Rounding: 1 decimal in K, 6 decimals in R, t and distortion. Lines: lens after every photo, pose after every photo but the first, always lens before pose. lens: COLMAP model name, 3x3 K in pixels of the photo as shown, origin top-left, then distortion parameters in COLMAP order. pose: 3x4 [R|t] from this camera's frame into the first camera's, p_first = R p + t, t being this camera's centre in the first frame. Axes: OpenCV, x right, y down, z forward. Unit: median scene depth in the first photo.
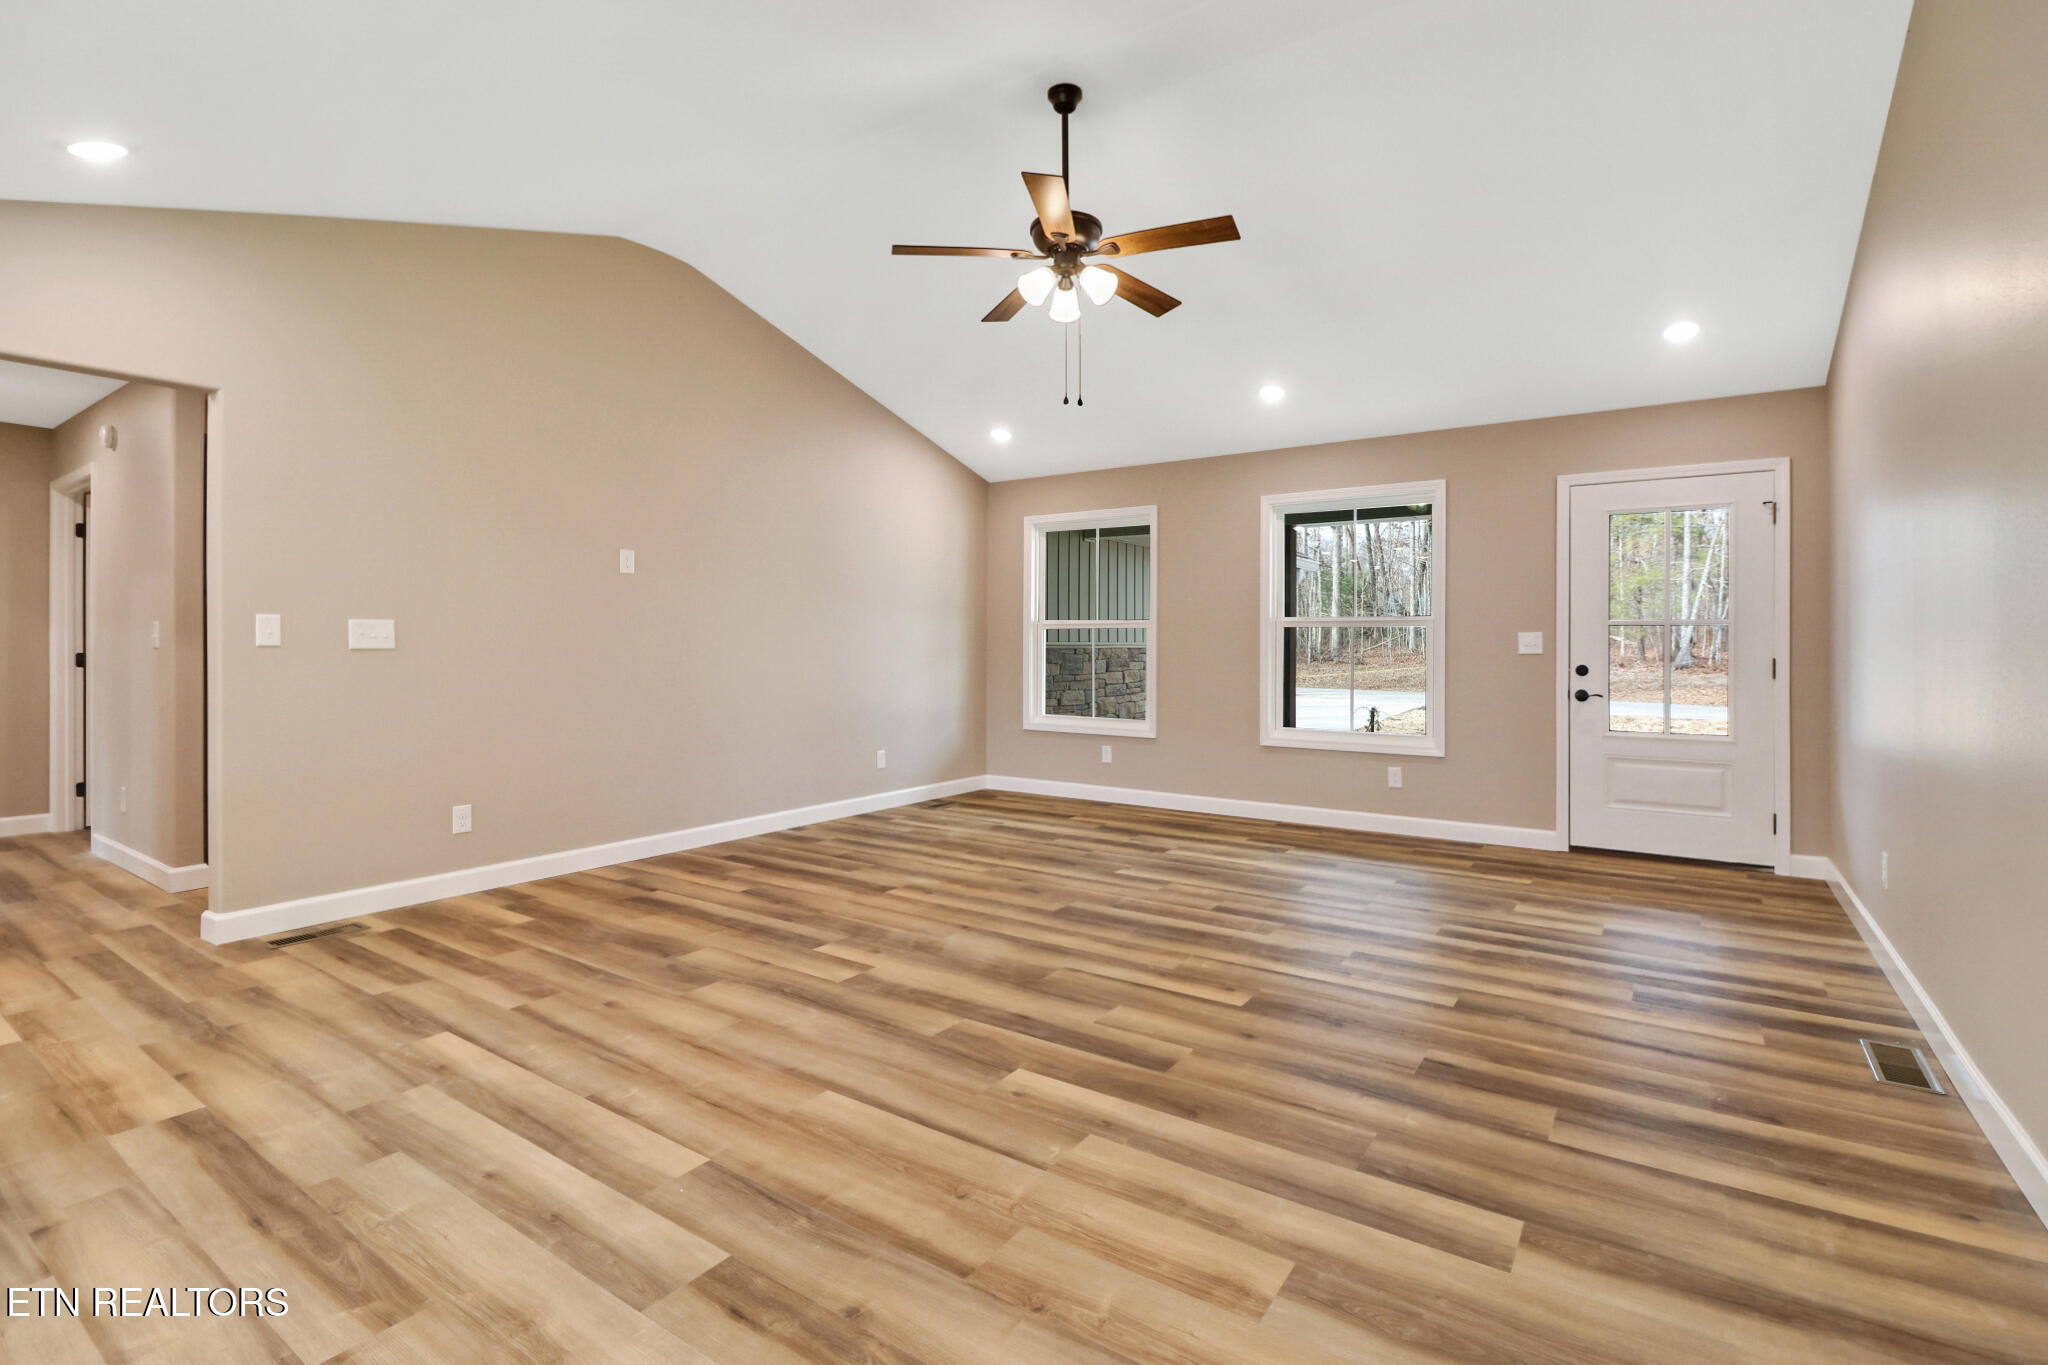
lens RADIAL K [[945.9, 0, 1032.2], [0, 945.9, 651.5], [0, 0, 1]] dist [0.002770, -0.014691]
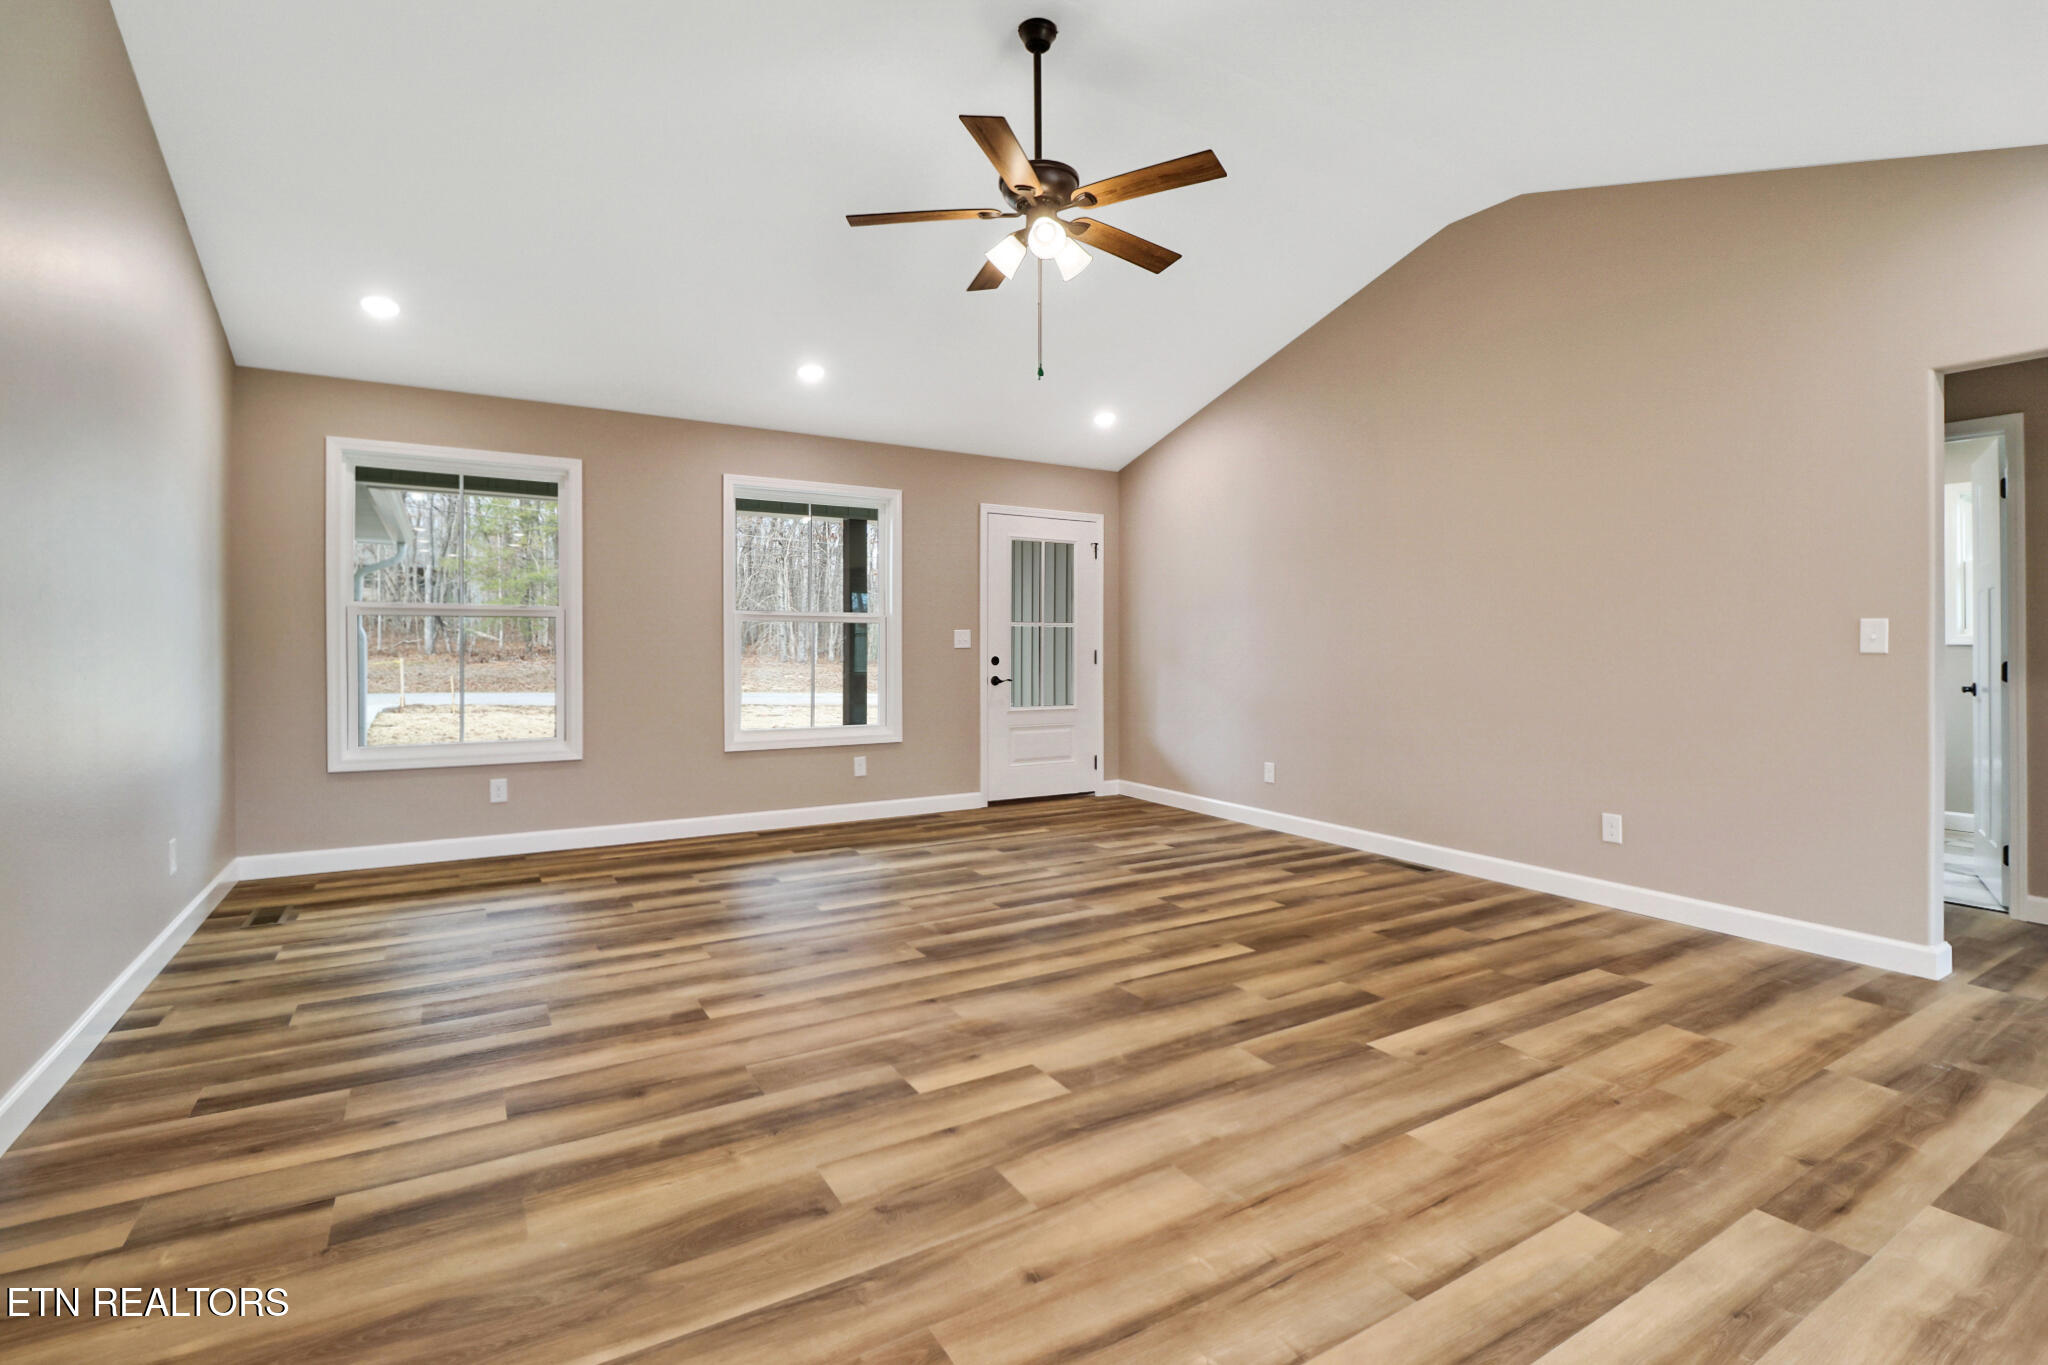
lens RADIAL K [[948.4, 0, 1030.5], [0, 948.4, 648.7], [0, 0, 1]] dist [0.004664, -0.011077]
pose [[0.415386, -0.007552, 0.909614, -0.958589], [0.002371, 0.999971, 0.007219, -0.008893], [-0.909642, -0.000842, 0.415392, 0.761391]]
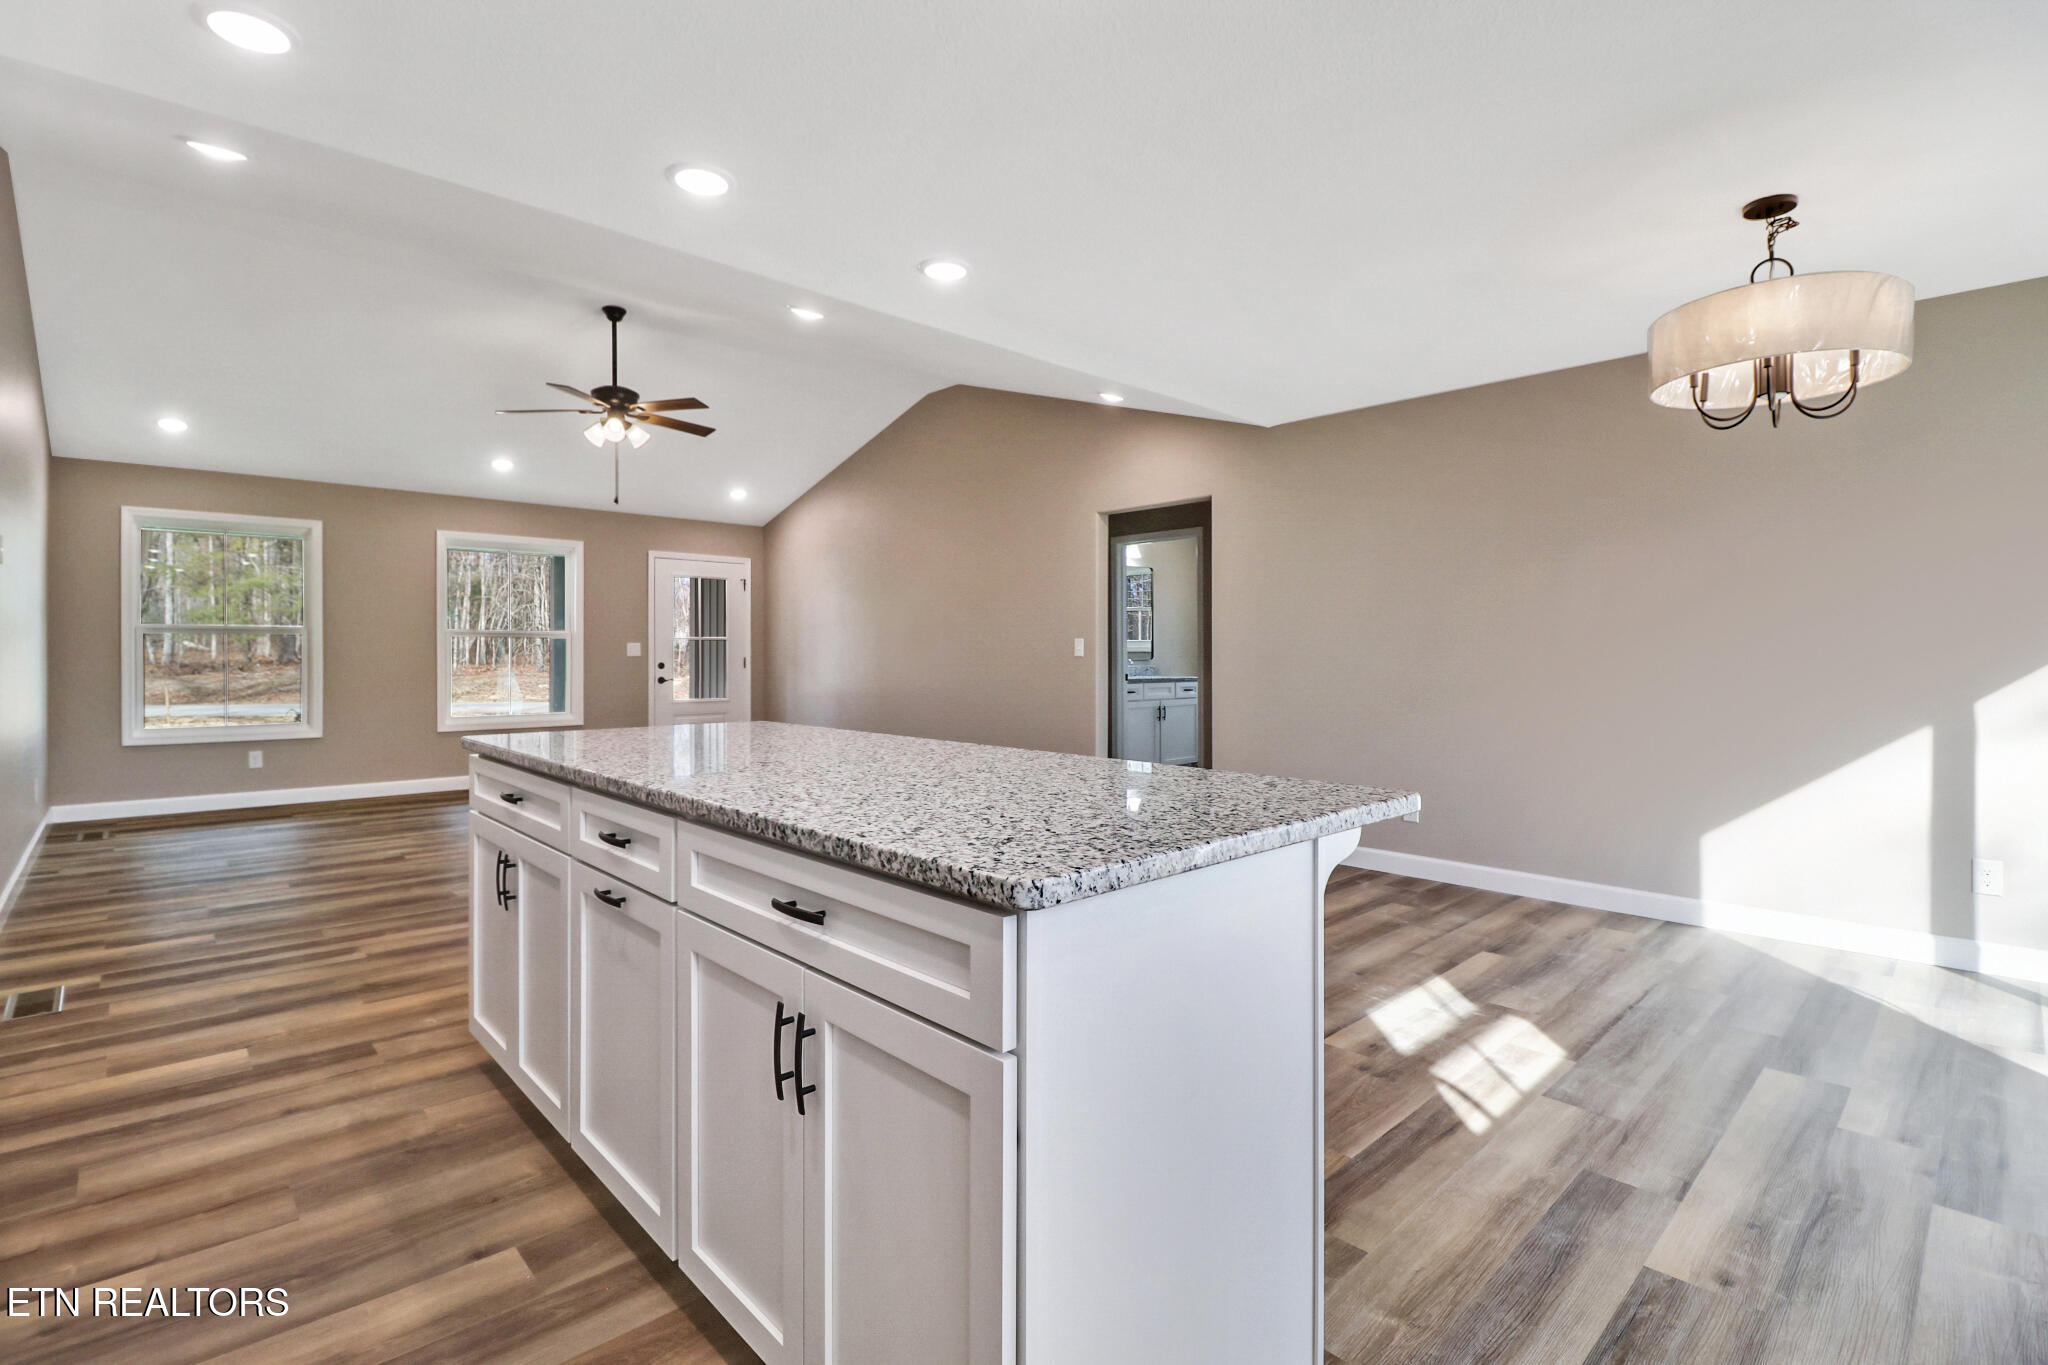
lens RADIAL K [[945.9, 0, 1032.2], [0, 945.9, 651.5], [0, 0, 1]] dist [0.002770, -0.014691]
pose [[0.213331, -0.002113, 0.976978, -1.676798], [0.004609, 0.999989, 0.001156, -0.008059], [-0.976969, 0.004256, 0.213339, -0.045544]]
